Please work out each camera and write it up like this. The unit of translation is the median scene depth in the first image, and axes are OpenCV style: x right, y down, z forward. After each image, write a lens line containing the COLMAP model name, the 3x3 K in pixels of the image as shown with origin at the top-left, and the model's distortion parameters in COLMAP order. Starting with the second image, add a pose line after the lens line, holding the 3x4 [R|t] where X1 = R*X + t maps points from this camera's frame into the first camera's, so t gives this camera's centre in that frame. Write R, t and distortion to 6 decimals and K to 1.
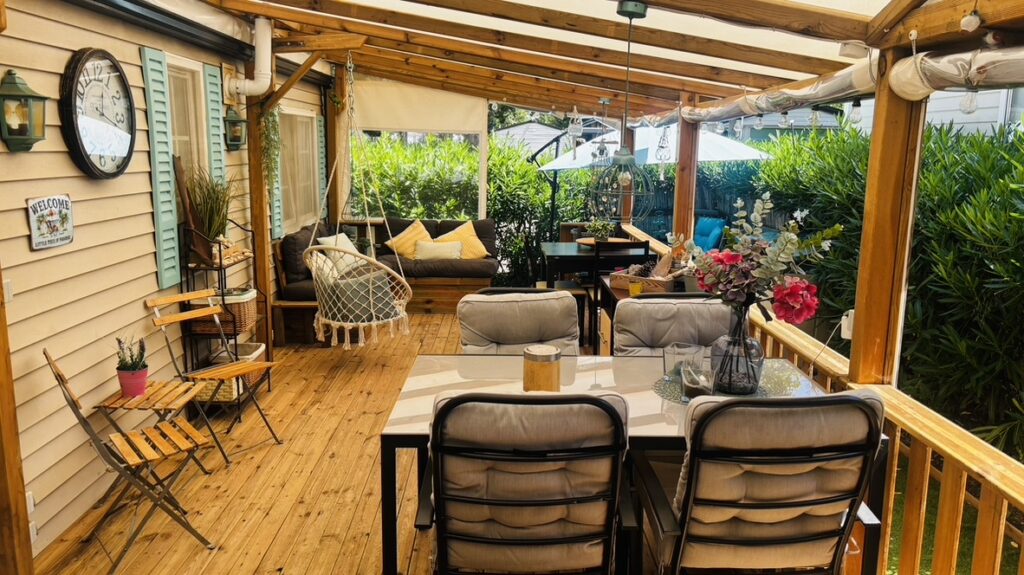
lens RADIAL K [[743.2, 0, 513.5], [0, 743.2, 287.6], [0, 0, 1]] dist [-0.014954, -0.018250]
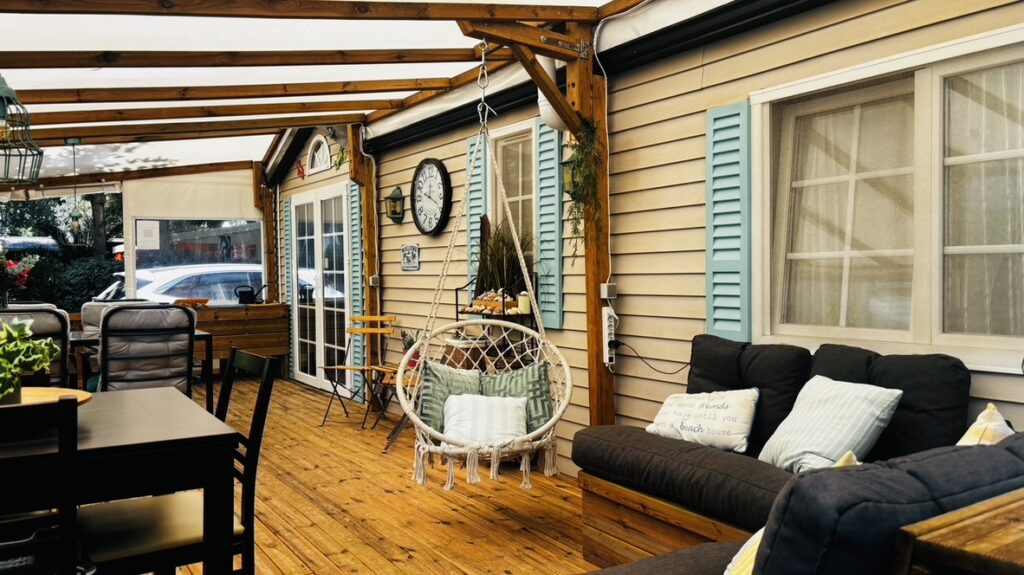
lens RADIAL K [[743.2, 0, 512.9], [0, 743.2, 286.9], [0, 0, 1]] dist [-0.014954, -0.018250]
pose [[-0.850191, 0.002064, -0.526471, 0.172188], [-0.095396, 0.982835, 0.157907, -0.330312], [0.517760, 0.184474, -0.835400, 2.645055]]
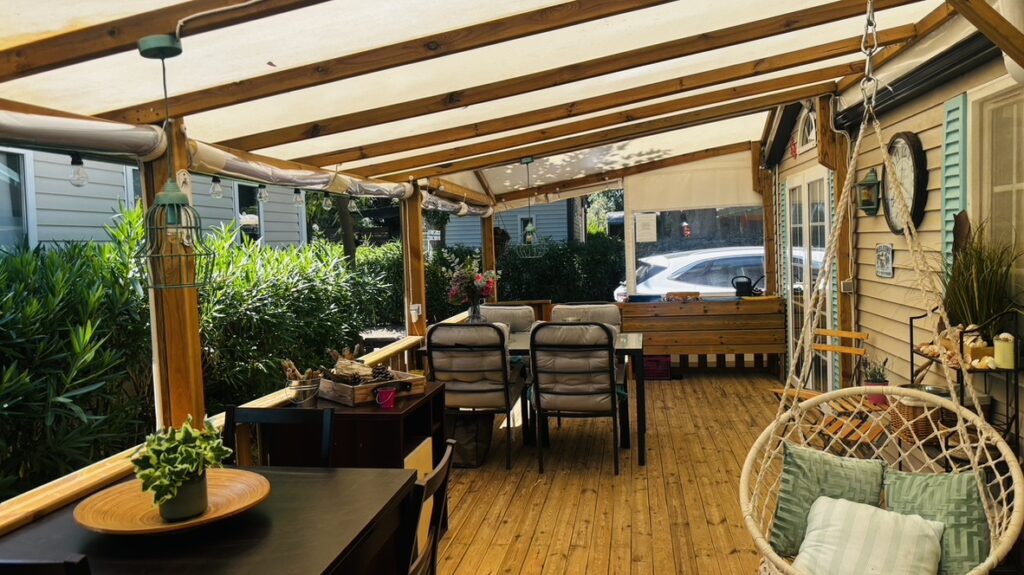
lens RADIAL K [[743.2, 0, 503.3], [0, 743.2, 272.1], [0, 0, 1]] dist [-0.014954, -0.018250]
pose [[-0.978640, 0.012314, 0.205213, -0.158403], [0.055182, 0.977307, 0.204512, -0.397969], [-0.198037, 0.211468, -0.957112, 2.471289]]
